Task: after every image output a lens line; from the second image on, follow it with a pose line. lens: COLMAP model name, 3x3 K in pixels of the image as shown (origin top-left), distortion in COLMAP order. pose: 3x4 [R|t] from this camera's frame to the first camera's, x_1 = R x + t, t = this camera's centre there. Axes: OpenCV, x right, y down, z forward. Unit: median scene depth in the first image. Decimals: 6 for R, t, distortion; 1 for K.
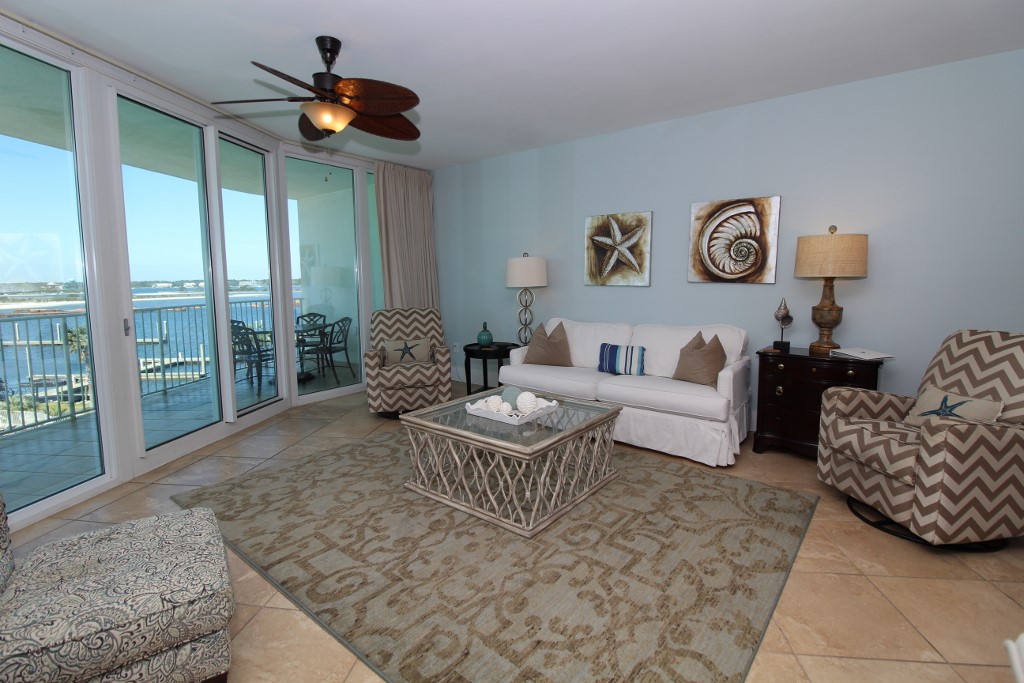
lens RADIAL K [[475.4, 0, 509.1], [0, 475.4, 325.2], [0, 0, 1]] dist [0.001728, -0.013132]
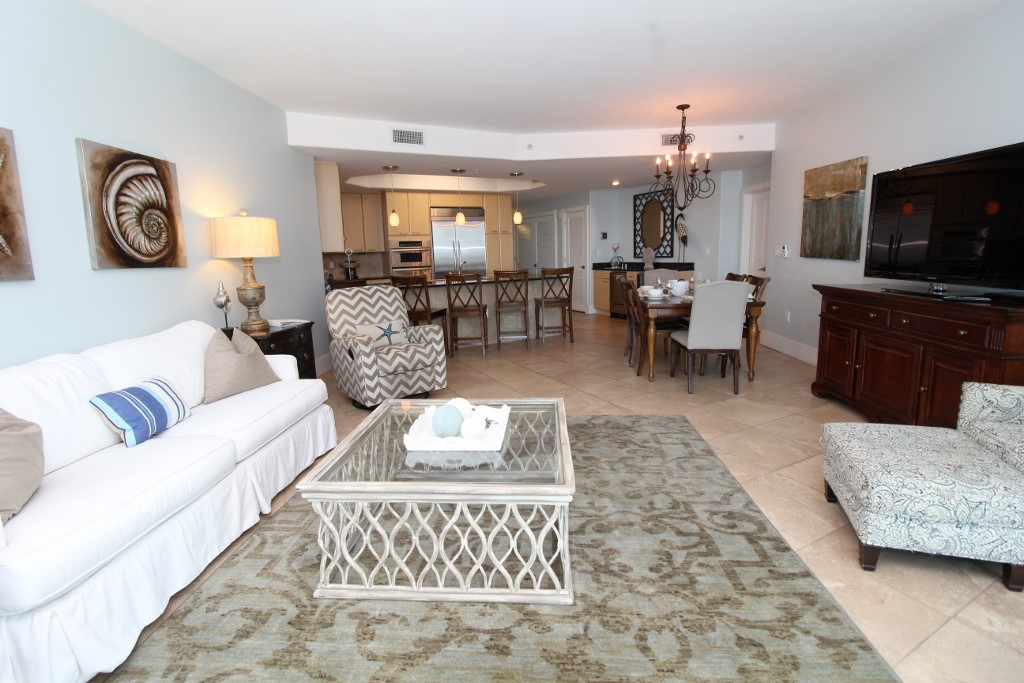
lens RADIAL K [[475.4, 0, 509.1], [0, 475.4, 325.2], [0, 0, 1]] dist [0.001728, -0.013132]
pose [[-0.572916, -0.100609, 0.813415, -0.449664], [0.114937, 0.972769, 0.201273, -0.086032], [-0.811515, 0.208804, -0.545751, 0.958052]]
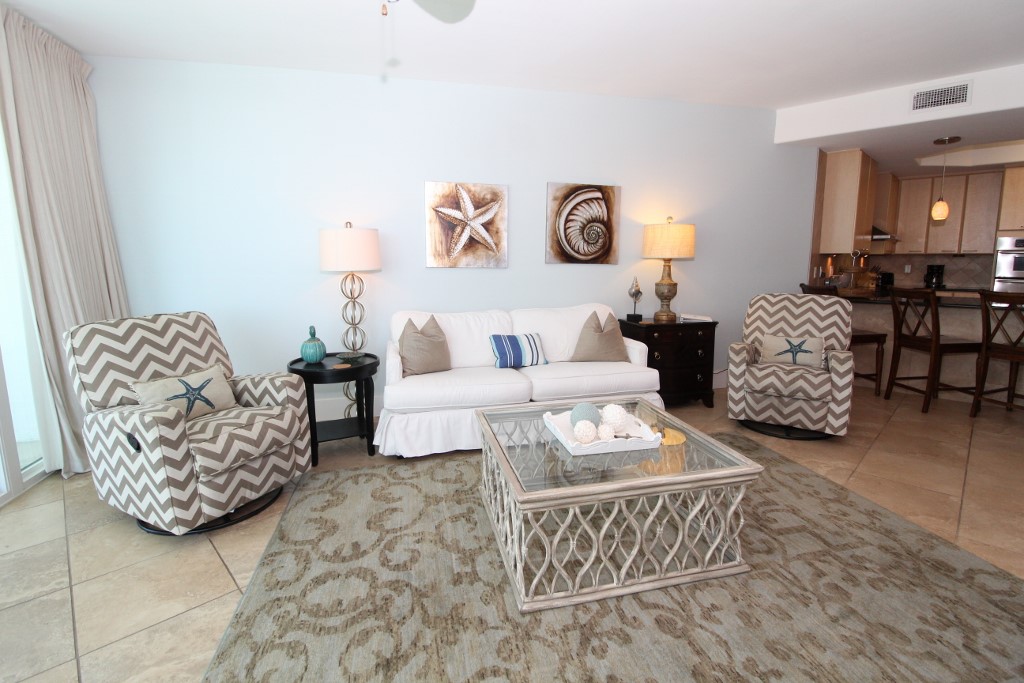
lens RADIAL K [[475.4, 0, 509.1], [0, 475.4, 325.2], [0, 0, 1]] dist [0.001728, -0.013132]
pose [[0.615090, -0.102771, 0.781730, -0.475971], [0.076157, 0.994577, 0.070831, -0.040210], [-0.784770, 0.015967, 0.619581, 0.471979]]
